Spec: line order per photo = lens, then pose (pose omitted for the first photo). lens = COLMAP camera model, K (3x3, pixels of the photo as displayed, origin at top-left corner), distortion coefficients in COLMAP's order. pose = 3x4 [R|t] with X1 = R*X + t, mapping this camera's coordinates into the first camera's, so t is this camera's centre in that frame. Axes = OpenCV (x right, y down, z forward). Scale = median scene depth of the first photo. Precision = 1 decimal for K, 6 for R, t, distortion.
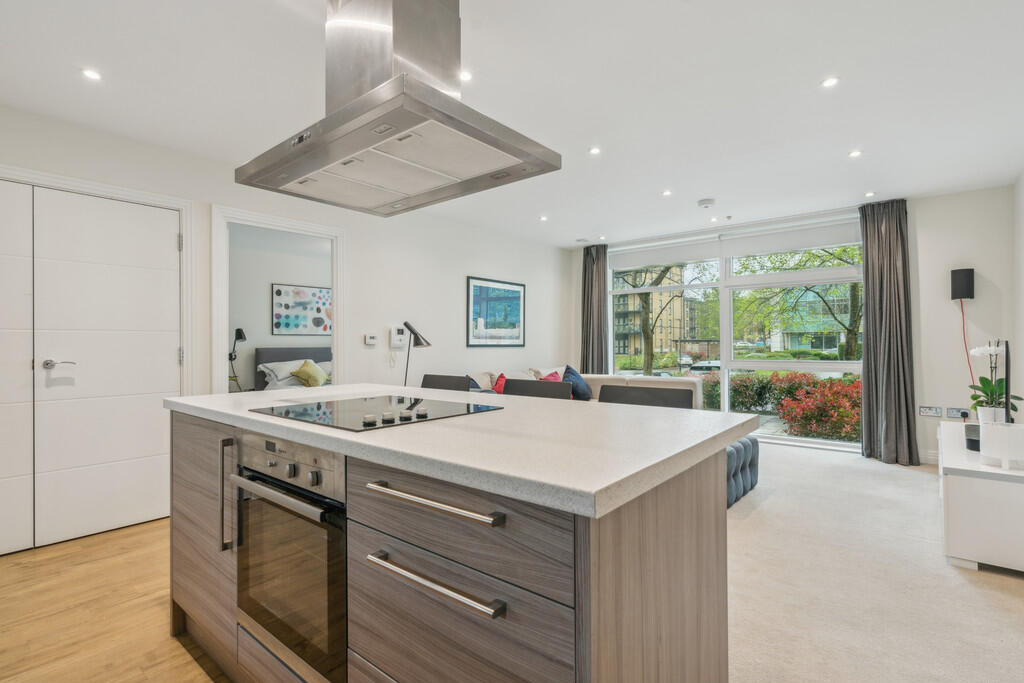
lens RADIAL K [[476.8, 0, 507.0], [0, 476.8, 342.8], [0, 0, 1]] dist [-0.011012, 0.002358]
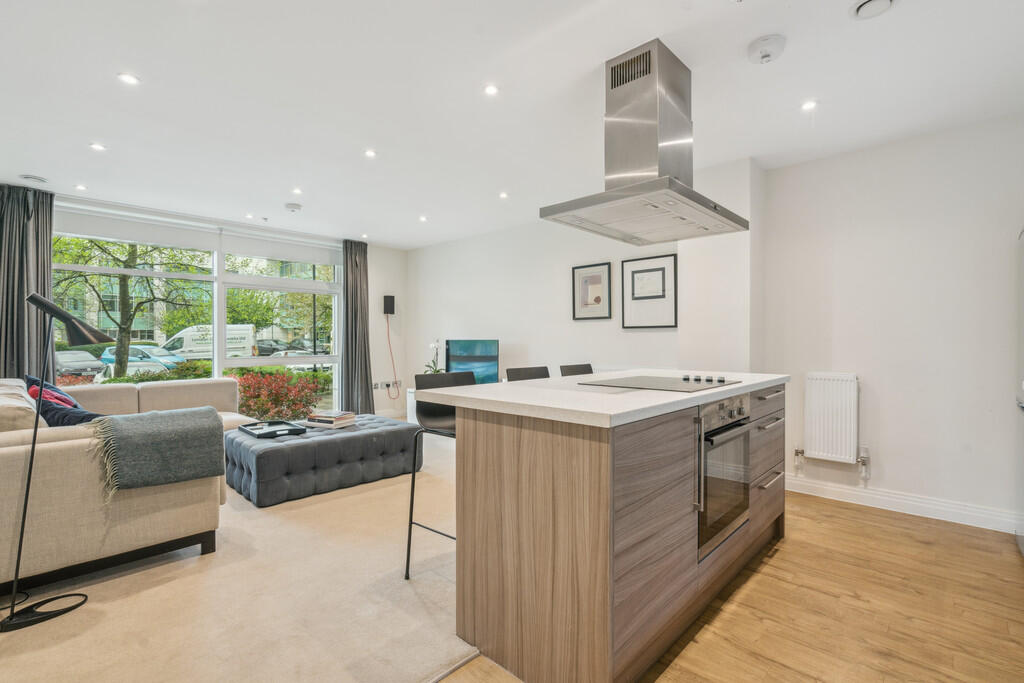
lens RADIAL K [[476.8, 0, 507.2], [0, 476.8, 338.9], [0, 0, 1]] dist [-0.011012, 0.002358]
pose [[0.076722, 0.008547, 0.997016, -0.438654], [-0.002715, 0.999961, -0.008363, 0.003342], [-0.997049, -0.002066, 0.076742, 0.332691]]
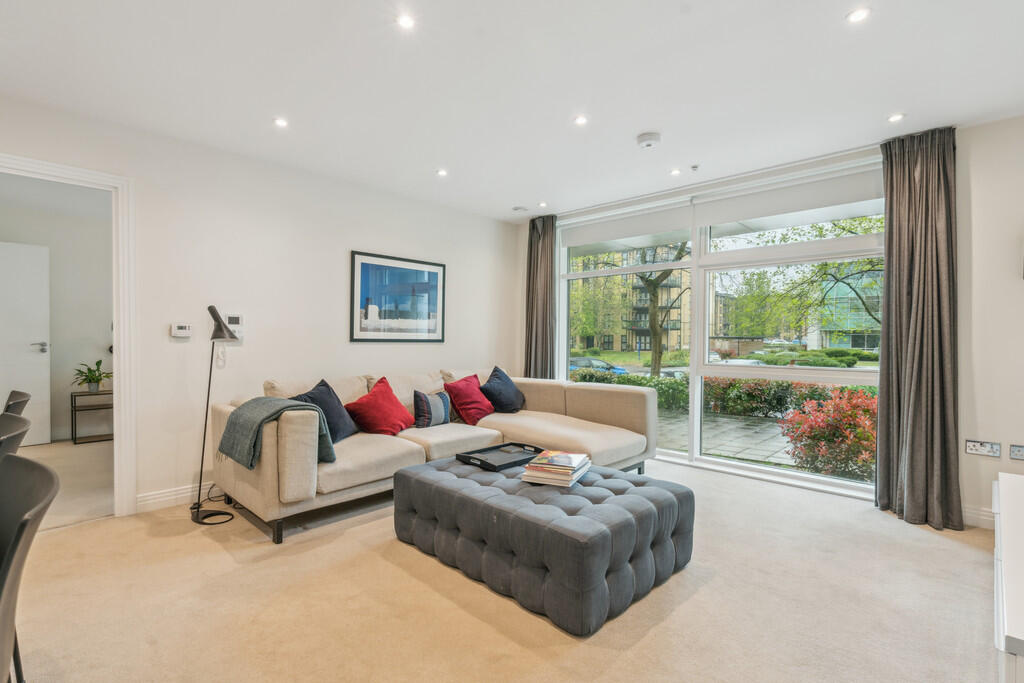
lens RADIAL K [[476.8, 0, 498.3], [0, 476.8, 348.5], [0, 0, 1]] dist [-0.011012, 0.002358]
pose [[0.997342, 0.014093, -0.071492, 0.188984], [-0.012405, 0.999635, 0.023995, -0.001921], [0.071805, -0.023045, 0.997152, 0.211228]]
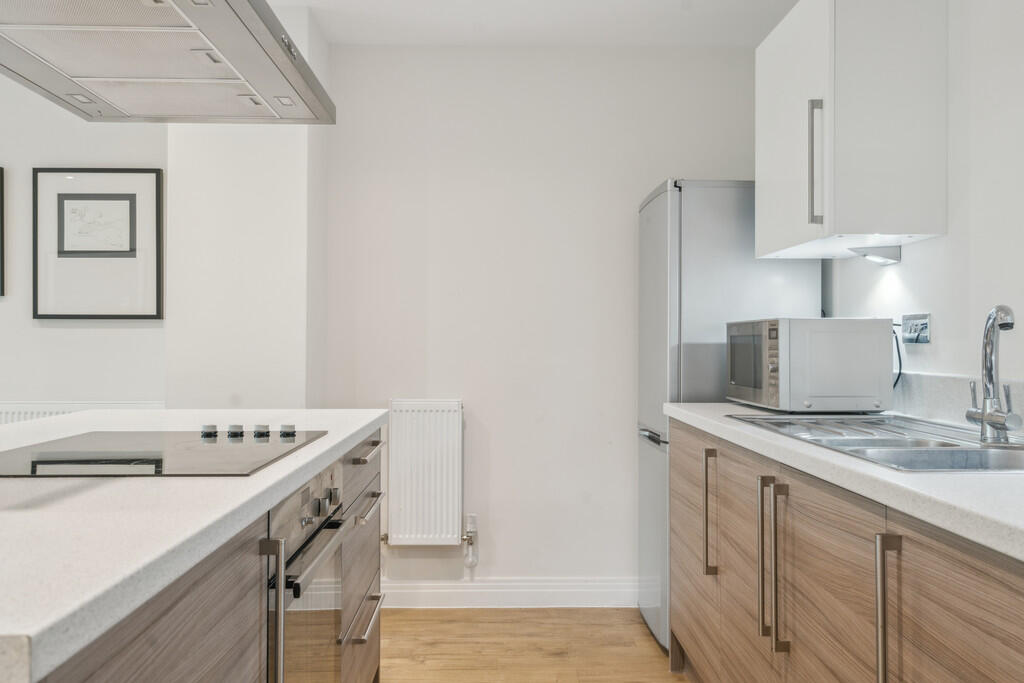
lens RADIAL K [[801.5, 0, 513.3], [0, 801.5, 335.7], [0, 0, 1]] dist [0.008648, 0.000183]
pose [[-0.651407, 0.013557, 0.758607, -0.328480], [-0.000724, 0.999829, -0.018489, 0.002531], [-0.758728, -0.012593, -0.651286, 0.322030]]
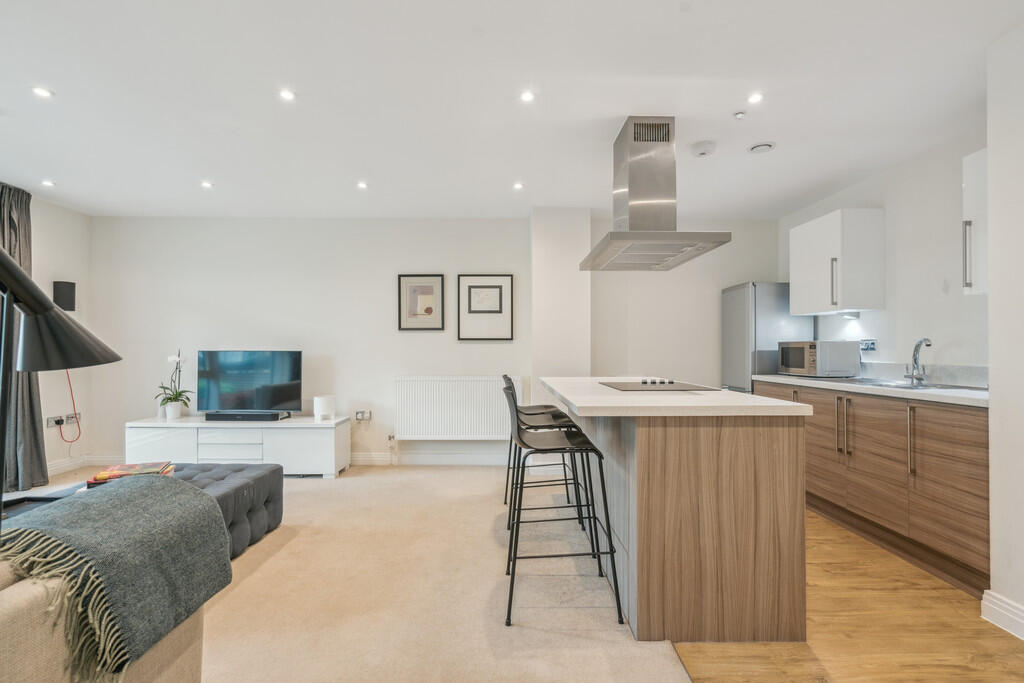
lens RADIAL K [[476.8, 0, 521.3], [0, 476.8, 343.1], [0, 0, 1]] dist [-0.011012, 0.002358]
pose [[-0.646447, 0.017632, 0.762755, -0.332394], [0.001208, 0.999755, -0.022086, 0.002335], [-0.762958, -0.013356, -0.646311, 0.636101]]
